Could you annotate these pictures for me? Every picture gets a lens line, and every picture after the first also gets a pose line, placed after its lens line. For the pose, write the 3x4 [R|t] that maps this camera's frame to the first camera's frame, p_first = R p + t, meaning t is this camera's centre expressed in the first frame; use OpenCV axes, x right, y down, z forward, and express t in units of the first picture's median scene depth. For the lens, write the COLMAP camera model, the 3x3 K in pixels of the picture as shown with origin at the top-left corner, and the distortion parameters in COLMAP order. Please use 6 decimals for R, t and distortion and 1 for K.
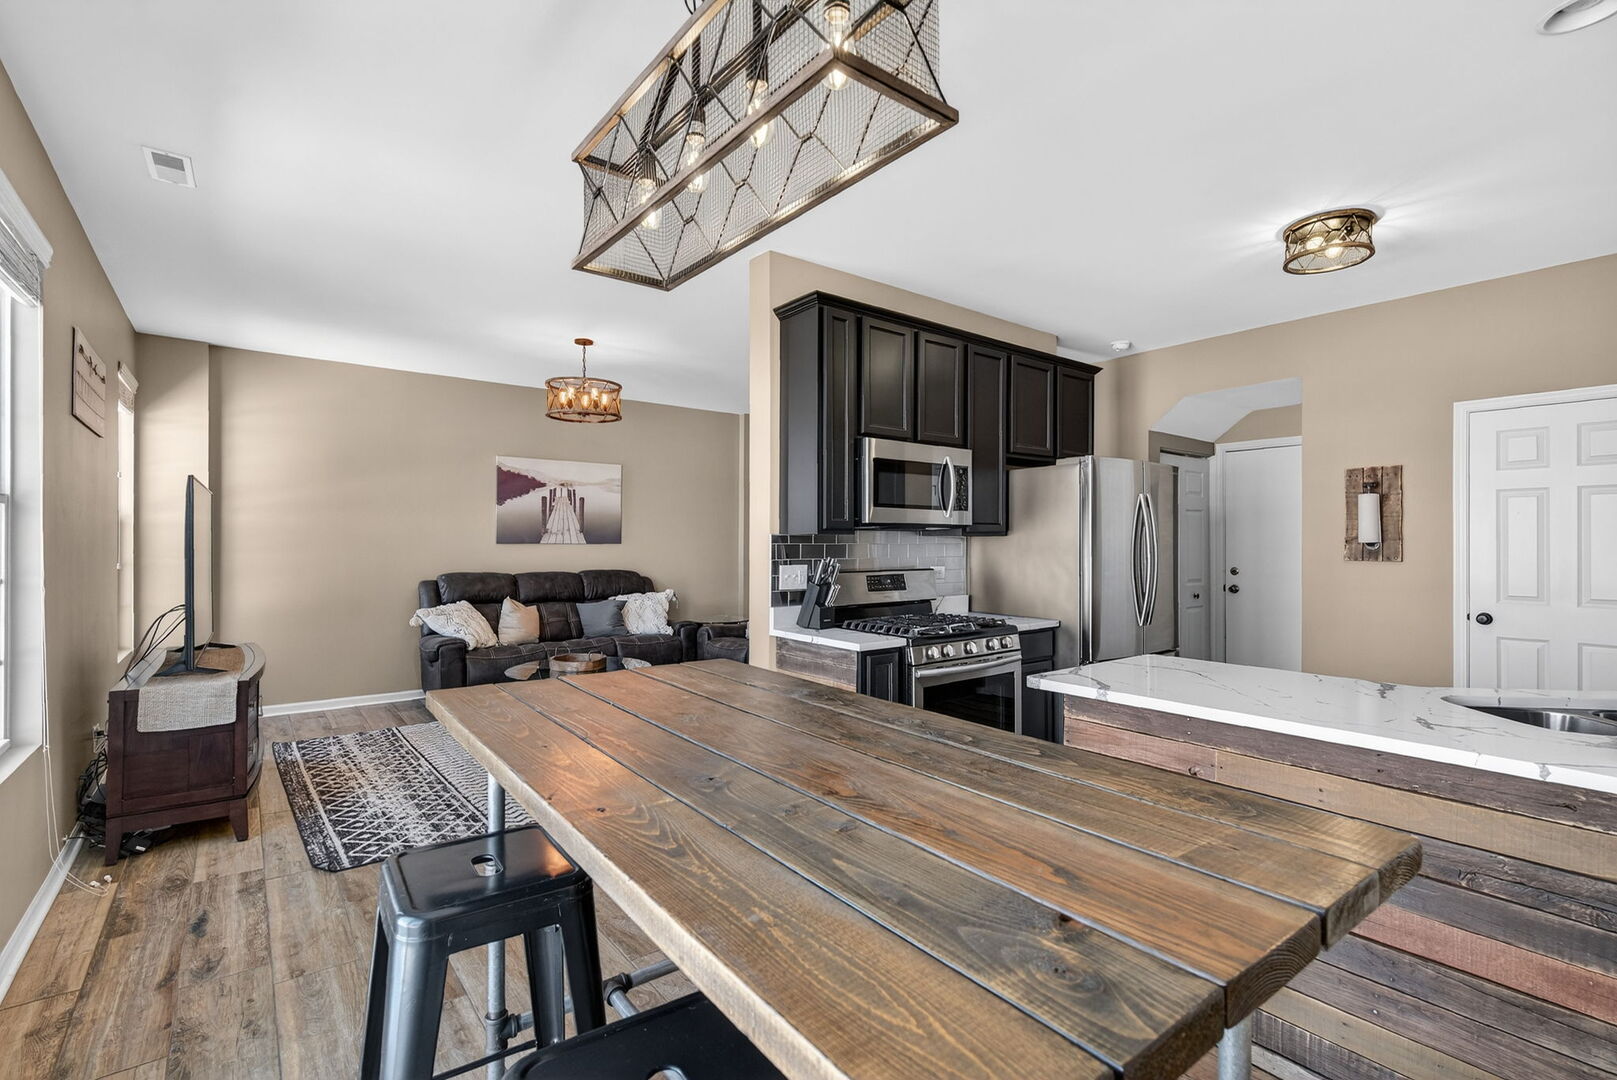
lens RADIAL K [[733.8, 0, 807.2], [0, 733.8, 541.7], [0, 0, 1]] dist [0.002956, -0.000299]
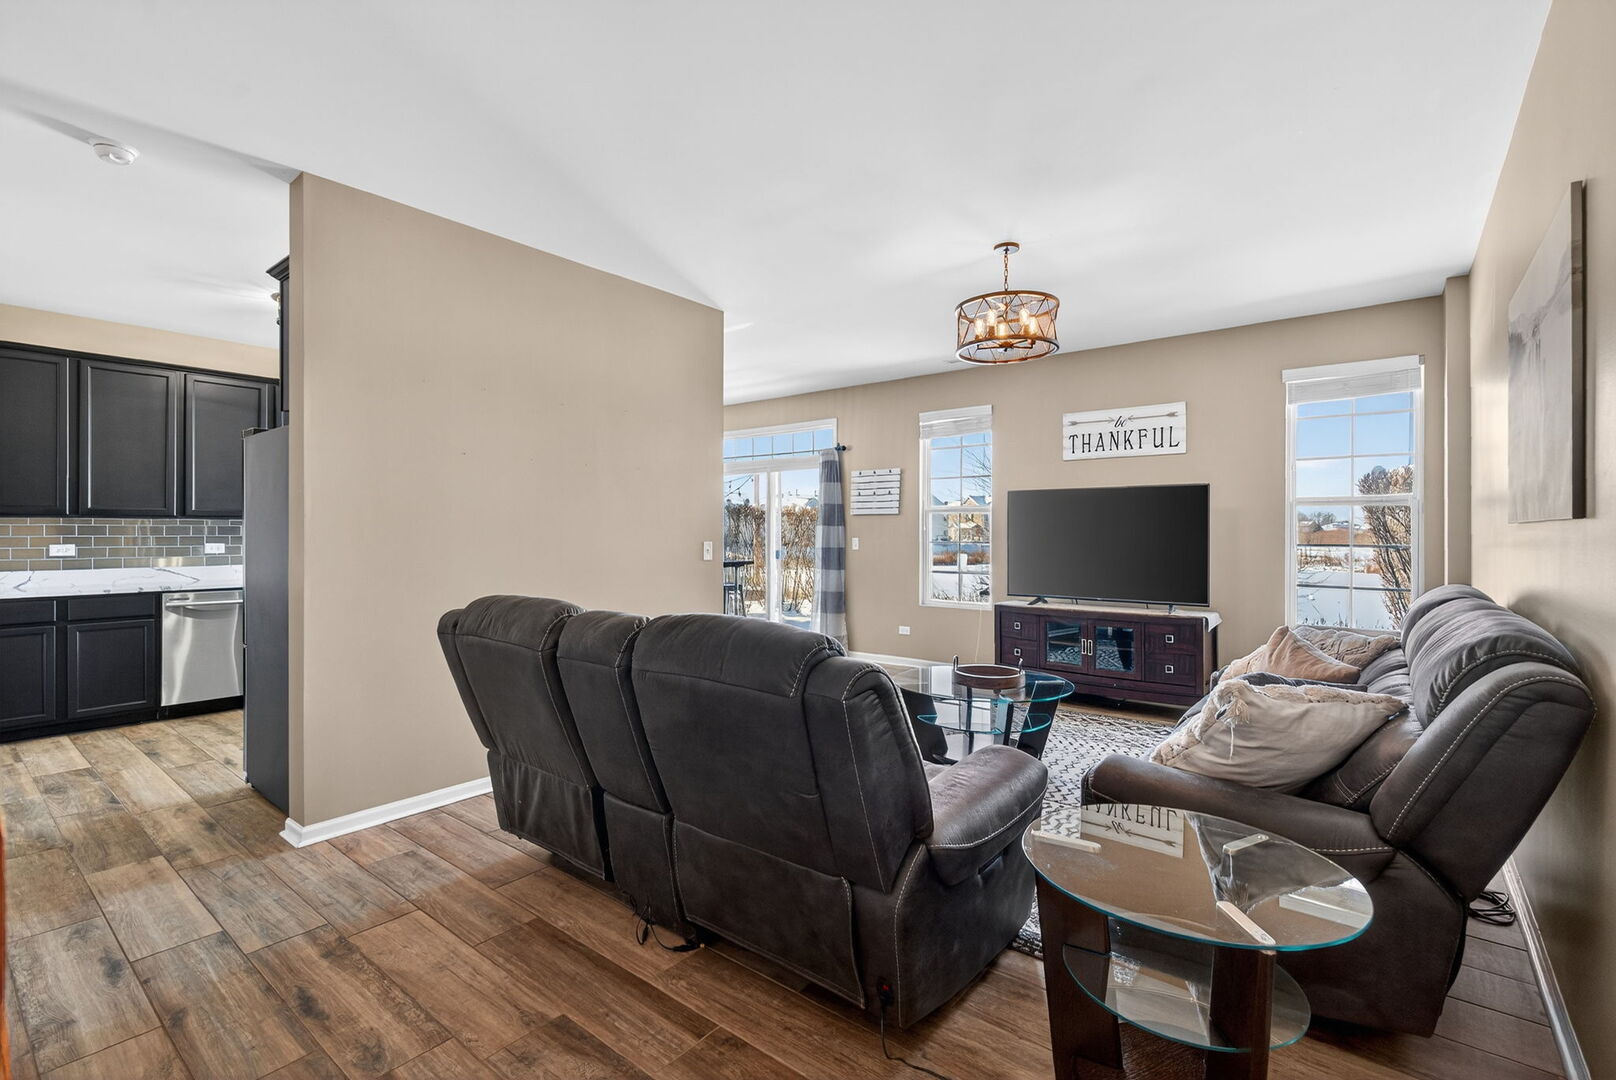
lens RADIAL K [[730.6, 0, 803.5], [0, 730.6, 532.0], [0, 0, 1]] dist [-0.000209, -0.000350]
pose [[-0.974664, -0.003328, -0.223651, 0.067512], [-0.003347, 0.999994, -0.000294, 0.013965], [0.223651, 0.000462, -0.974669, 2.166897]]
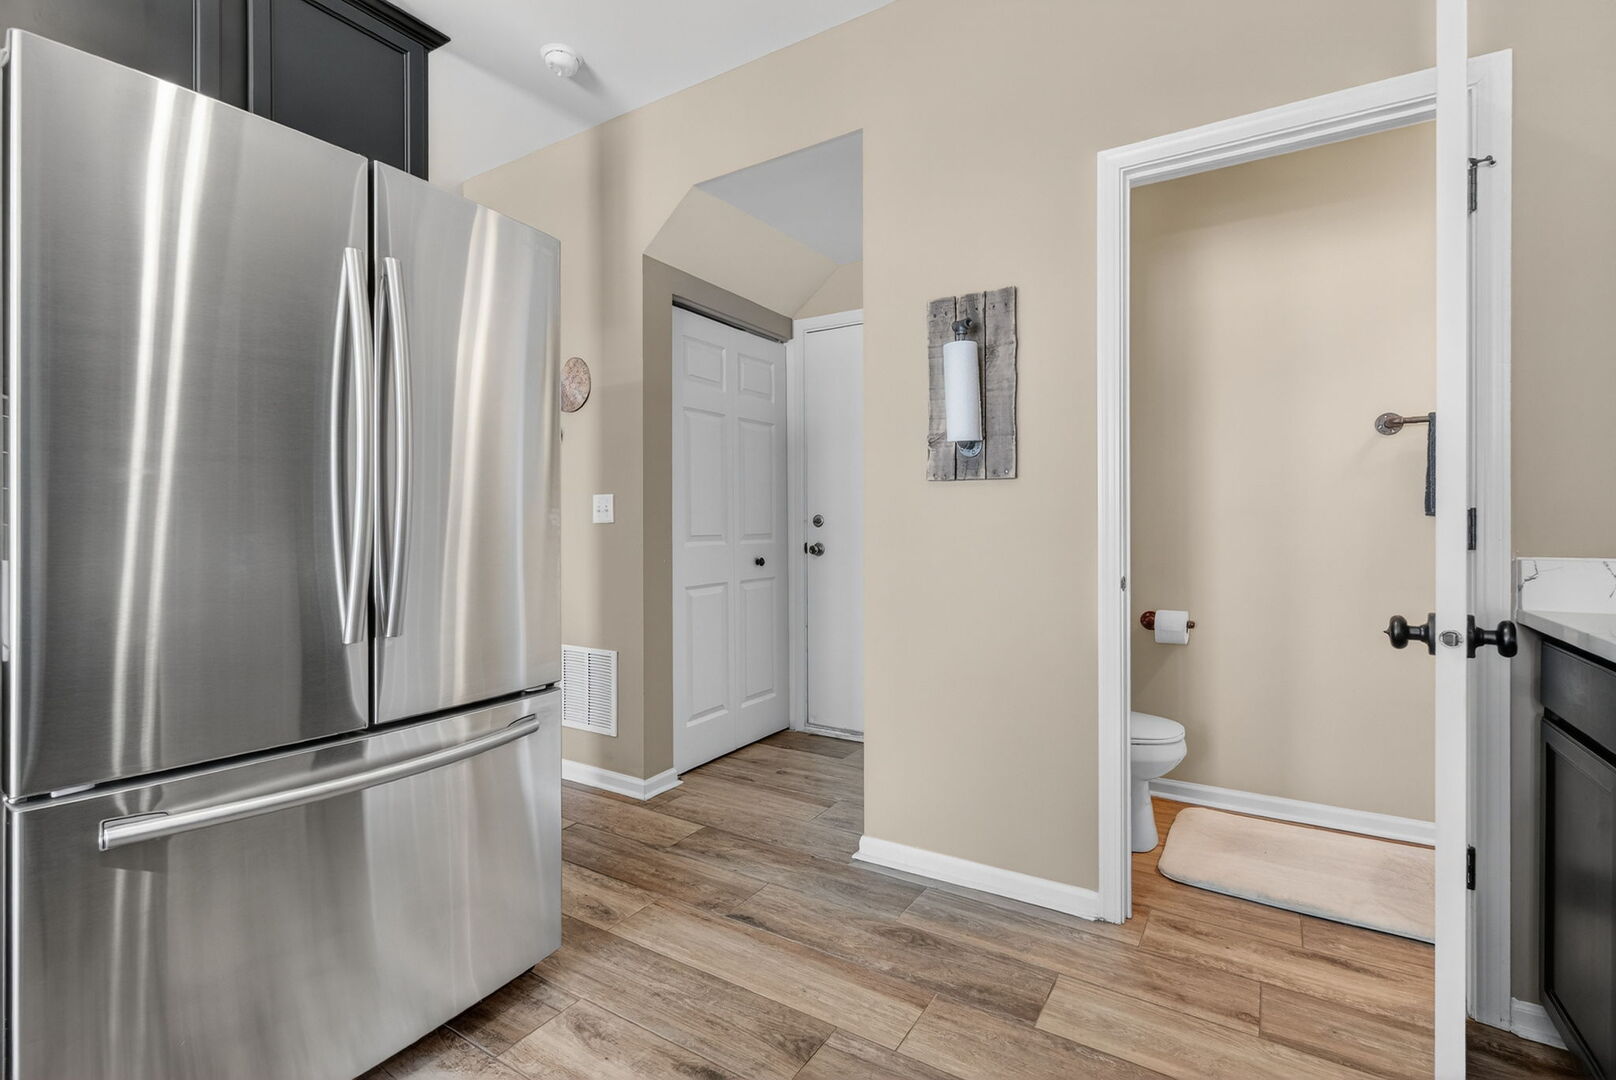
lens RADIAL K [[735.4, 0, 812.1], [0, 735.4, 520.4], [0, 0, 1]] dist [0.000765, 0.000194]
pose [[0.938138, -0.002046, 0.346256, 0.544347], [0.002147, 0.999998, 0.000091, 0.060465], [-0.346255, 0.000658, 0.938140, 0.623100]]
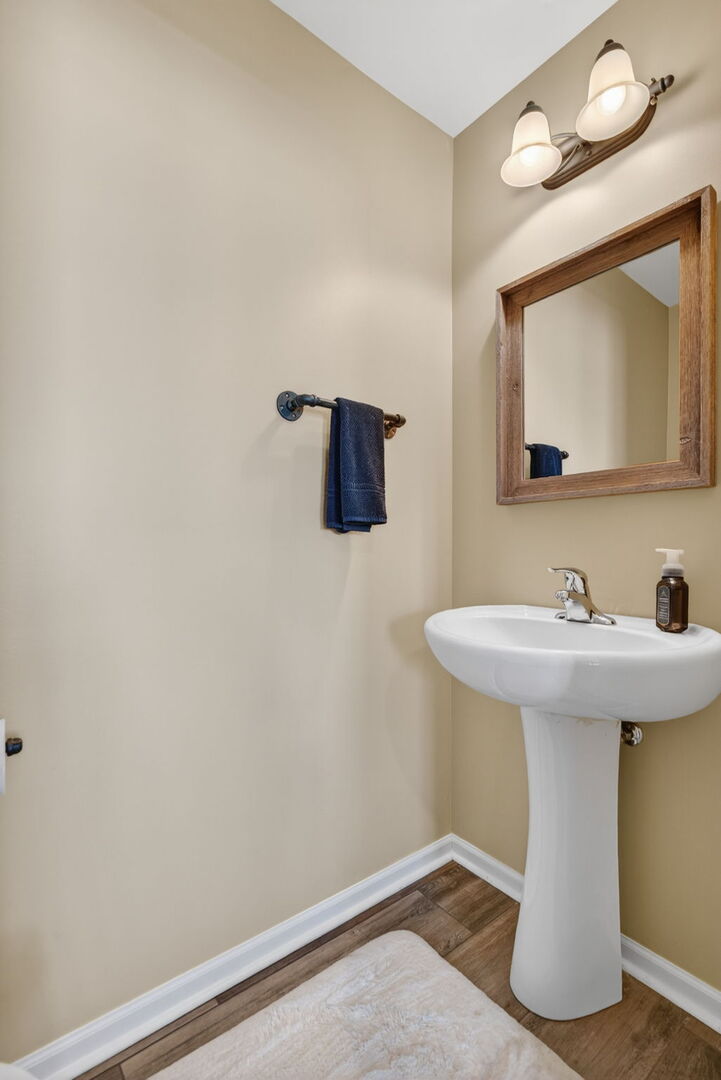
lens RADIAL K [[488.2, 0, 360.5], [0, 488.2, 540.0], [0, 0, 1]] dist [-0.000209, -0.000350]
pose [[0.005828, 0.008850, 0.999944, 0.912690], [-0.003219, 0.999956, -0.008831, 0.071331], [-0.999978, -0.003167, 0.005856, 1.004555]]
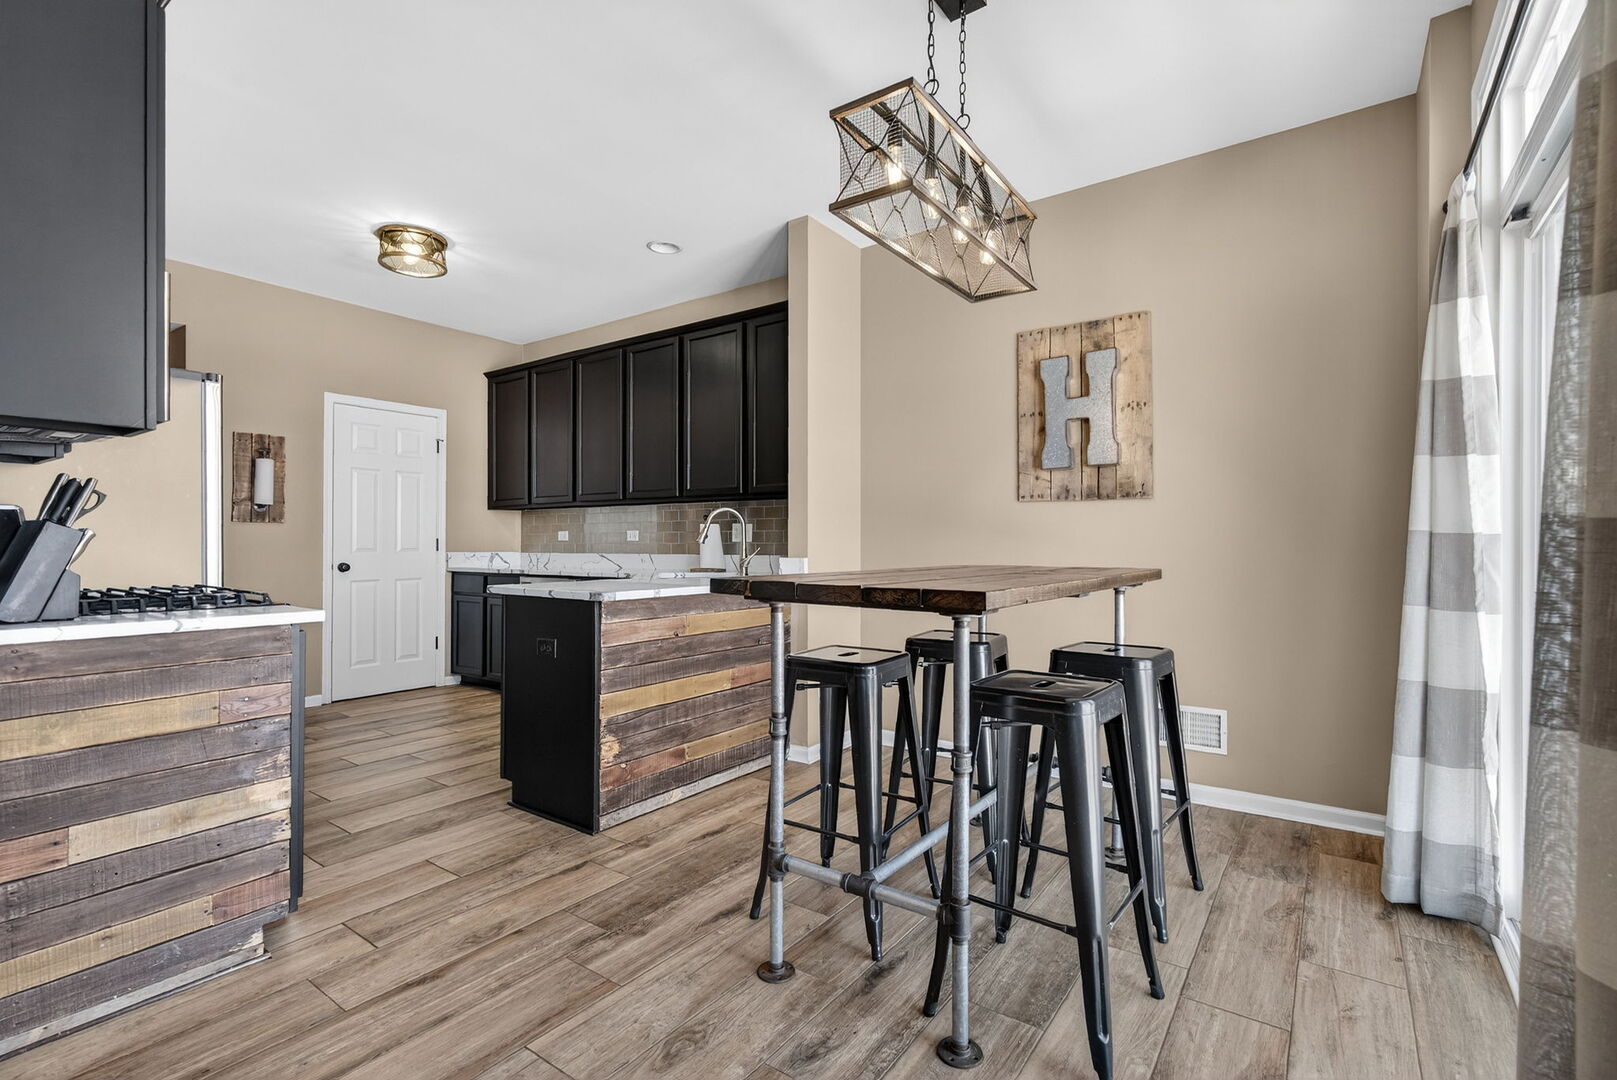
lens RADIAL K [[749.9, 0, 808.5], [0, 749.9, 540.0], [0, 0, 1]] dist [0.001564, -0.000009]
pose [[-0.273638, 0.000635, 0.961832, -0.548494], [-0.000675, 0.999999, -0.000852, 0.058521], [-0.961832, -0.000882, -0.273638, 0.590110]]
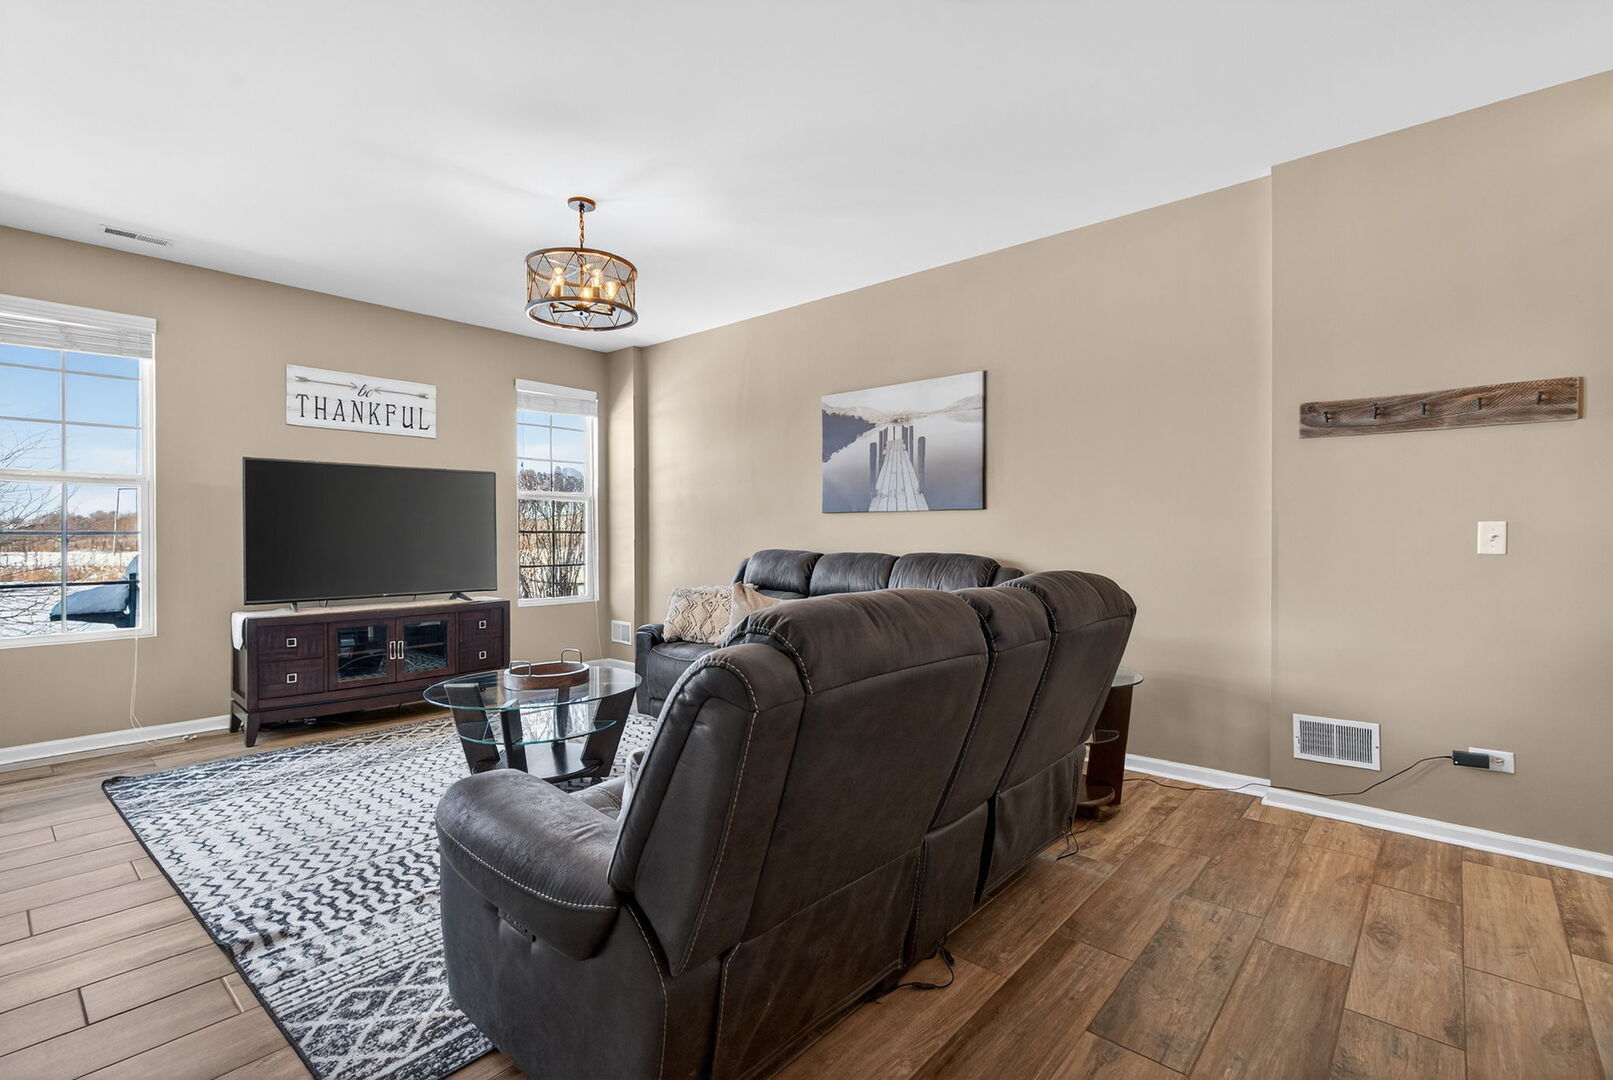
lens RADIAL K [[736.9, 0, 800.6], [0, 736.9, 535.6], [0, 0, 1]] dist [-0.003010, 0.000049]
pose [[0.182218, 0.000018, -0.983258, 0.516962], [0.000286, 1.000000, 0.000071, 0.042153], [0.983258, -0.000294, 0.182218, 1.402638]]
